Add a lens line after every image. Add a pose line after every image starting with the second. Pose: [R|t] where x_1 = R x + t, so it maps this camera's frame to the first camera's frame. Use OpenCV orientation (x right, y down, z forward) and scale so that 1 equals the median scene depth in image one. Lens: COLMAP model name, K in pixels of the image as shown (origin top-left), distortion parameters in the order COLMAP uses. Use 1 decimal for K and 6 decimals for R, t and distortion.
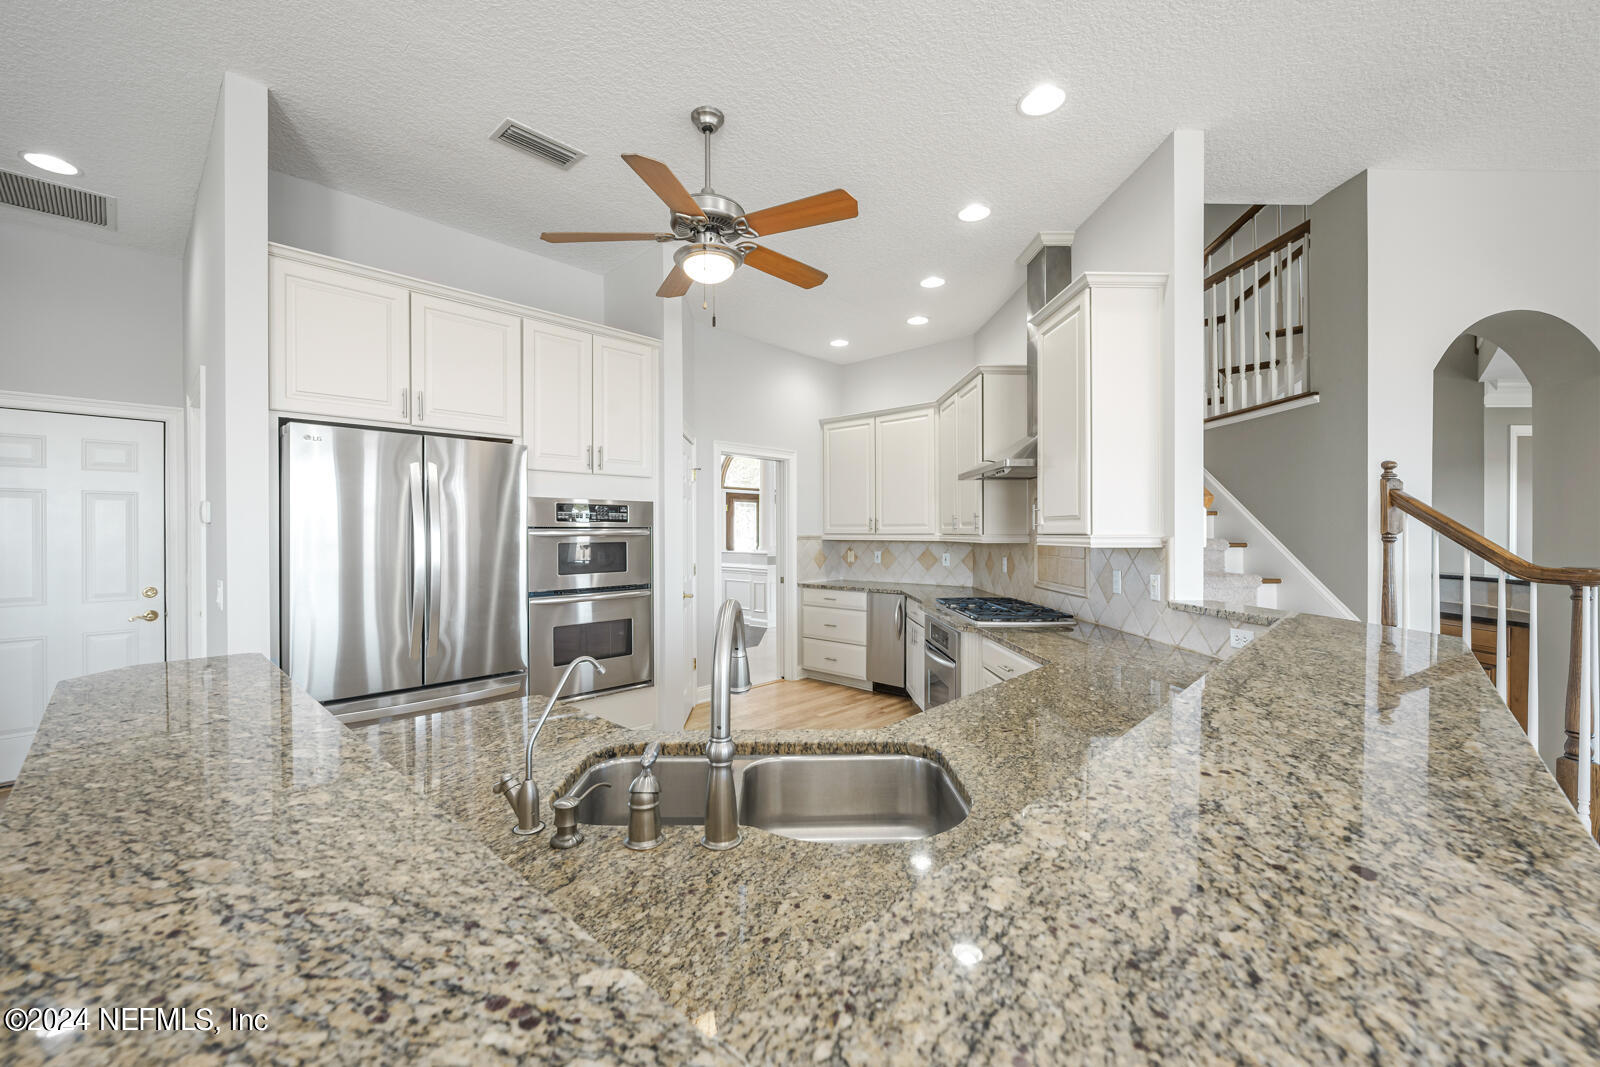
lens RADIAL K [[644.0, 0, 791.5], [0, 644.0, 527.3], [0, 0, 1]] dist [0.001181, 0.000116]
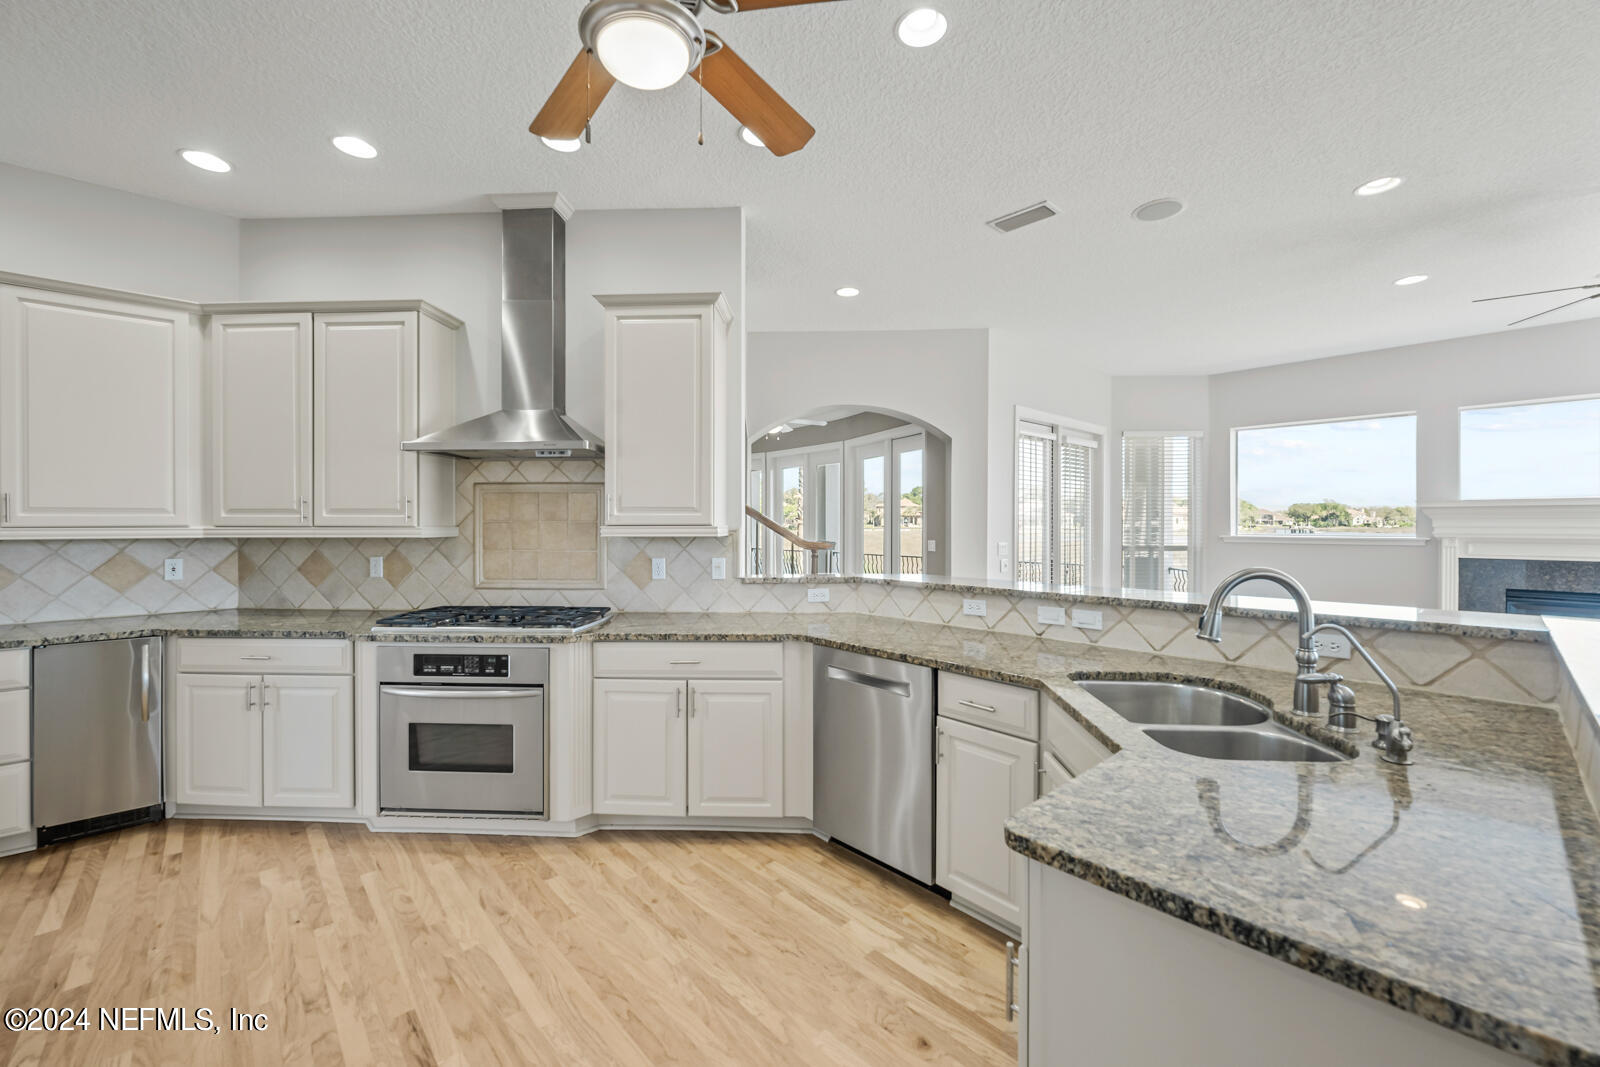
lens RADIAL K [[644.0, 0, 791.5], [0, 644.0, 527.3], [0, 0, 1]] dist [0.001181, 0.000116]
pose [[0.064049, -0.004201, 0.997938, -0.352167], [-0.006456, 0.999968, 0.004624, 0.005122], [-0.997926, -0.006739, 0.064020, 0.430427]]
